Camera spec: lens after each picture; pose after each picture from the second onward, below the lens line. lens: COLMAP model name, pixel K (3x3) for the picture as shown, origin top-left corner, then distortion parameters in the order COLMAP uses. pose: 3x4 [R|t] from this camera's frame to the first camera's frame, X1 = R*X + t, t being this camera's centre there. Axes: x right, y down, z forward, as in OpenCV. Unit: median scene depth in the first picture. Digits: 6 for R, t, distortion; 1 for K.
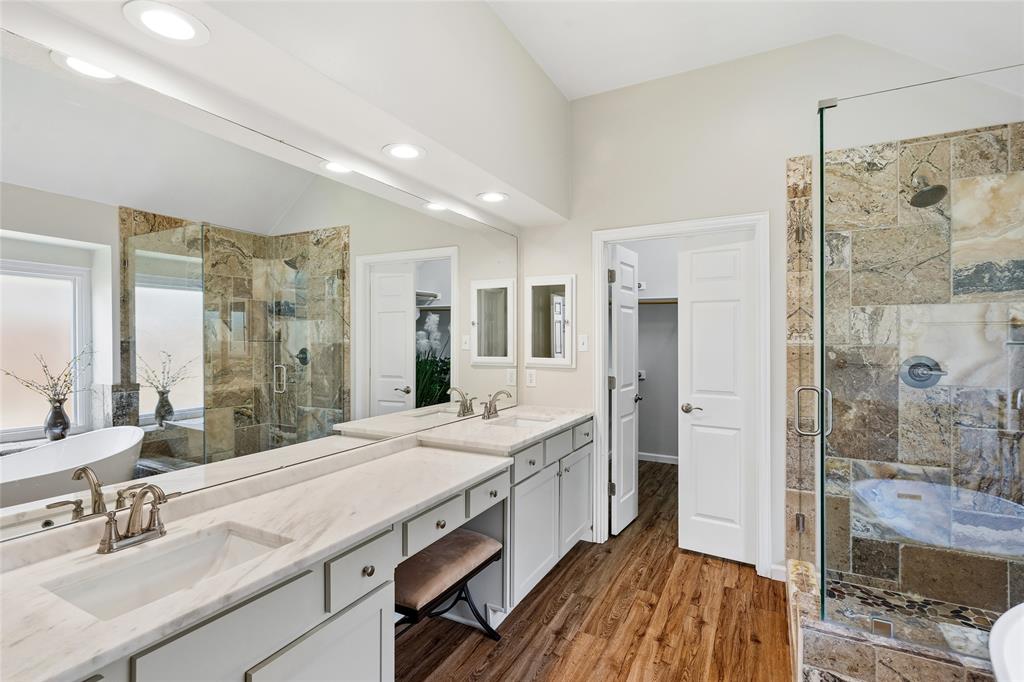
lens RADIAL K [[489.8, 0, 504.9], [0, 489.8, 338.0], [0, 0, 1]] dist [-0.004775, 0.003162]
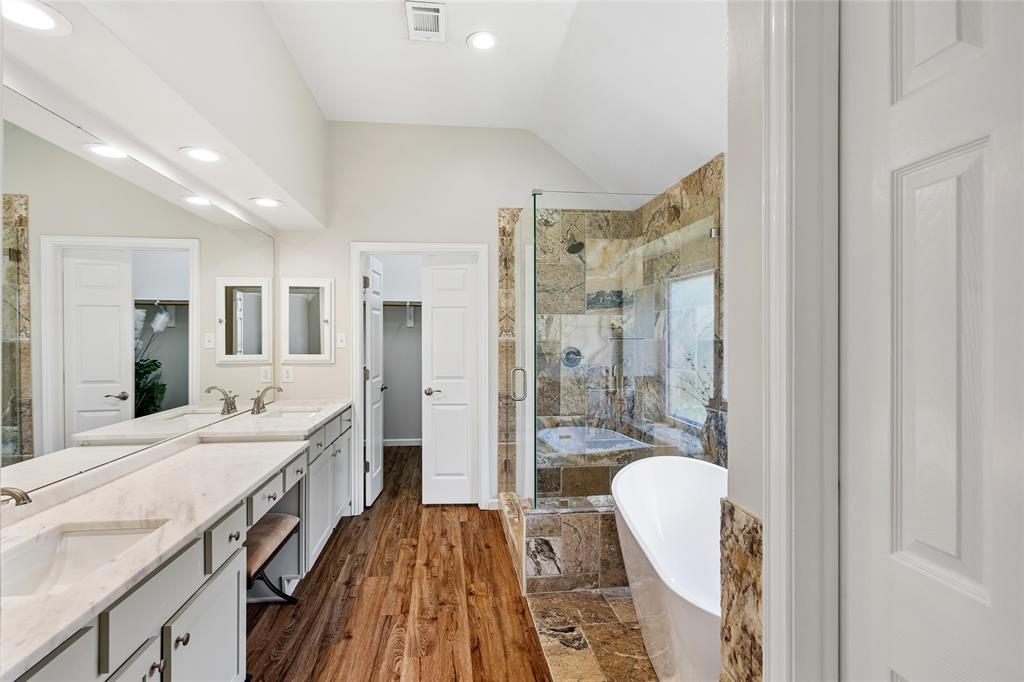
lens RADIAL K [[489.8, 0, 507.1], [0, 489.8, 338.3], [0, 0, 1]] dist [-0.004775, 0.003162]
pose [[0.817168, -0.003419, 0.576390, -0.234426], [0.001022, 0.999989, 0.004484, 0.001388], [-0.576399, -0.003075, 0.817163, -0.177890]]
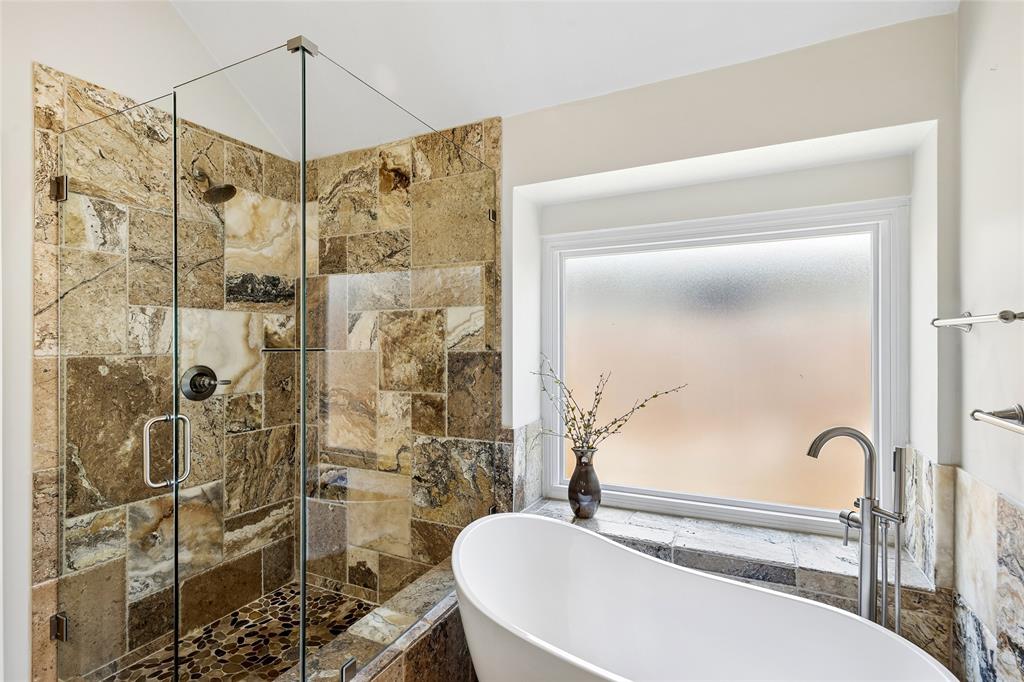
lens RADIAL K [[489.8, 0, 507.4], [0, 489.8, 343.3], [0, 0, 1]] dist [-0.004775, 0.003162]
pose [[-0.040338, -0.001903, 0.999184, -0.083437], [-0.000417, 0.999998, 0.001888, -0.006355], [-0.999186, -0.000340, -0.040339, 0.456964]]
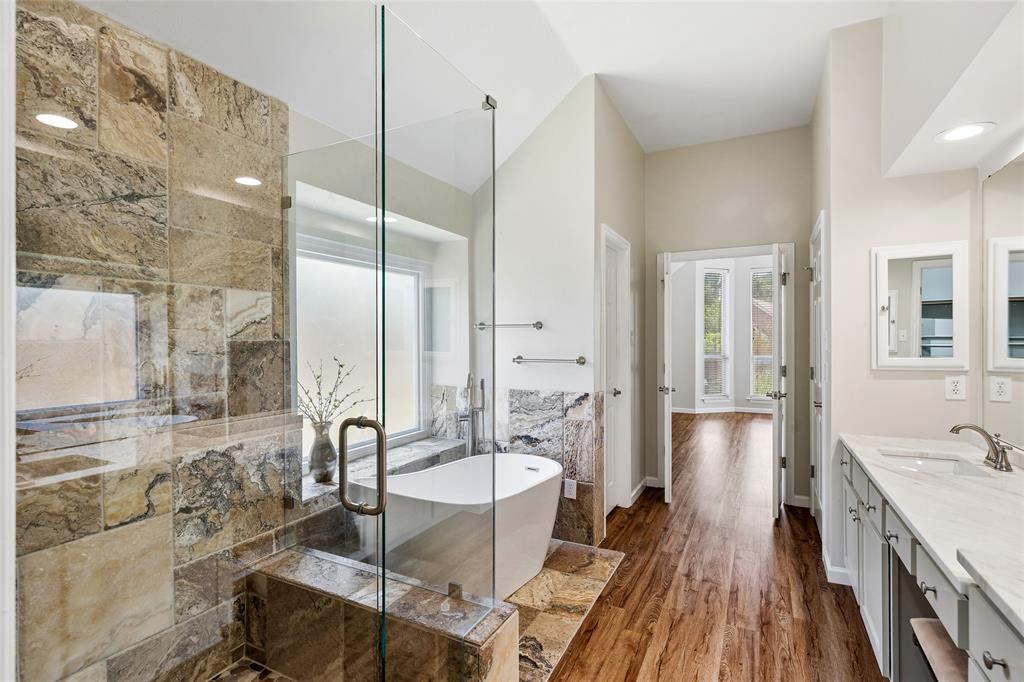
lens RADIAL K [[489.8, 0, 509.8], [0, 489.8, 346.1], [0, 0, 1]] dist [-0.004775, 0.003162]
pose [[-0.999893, 0.005195, -0.013710, 0.402466], [0.005076, 0.999949, 0.008705, 0.014391], [0.013755, 0.008634, -0.999868, 1.302040]]
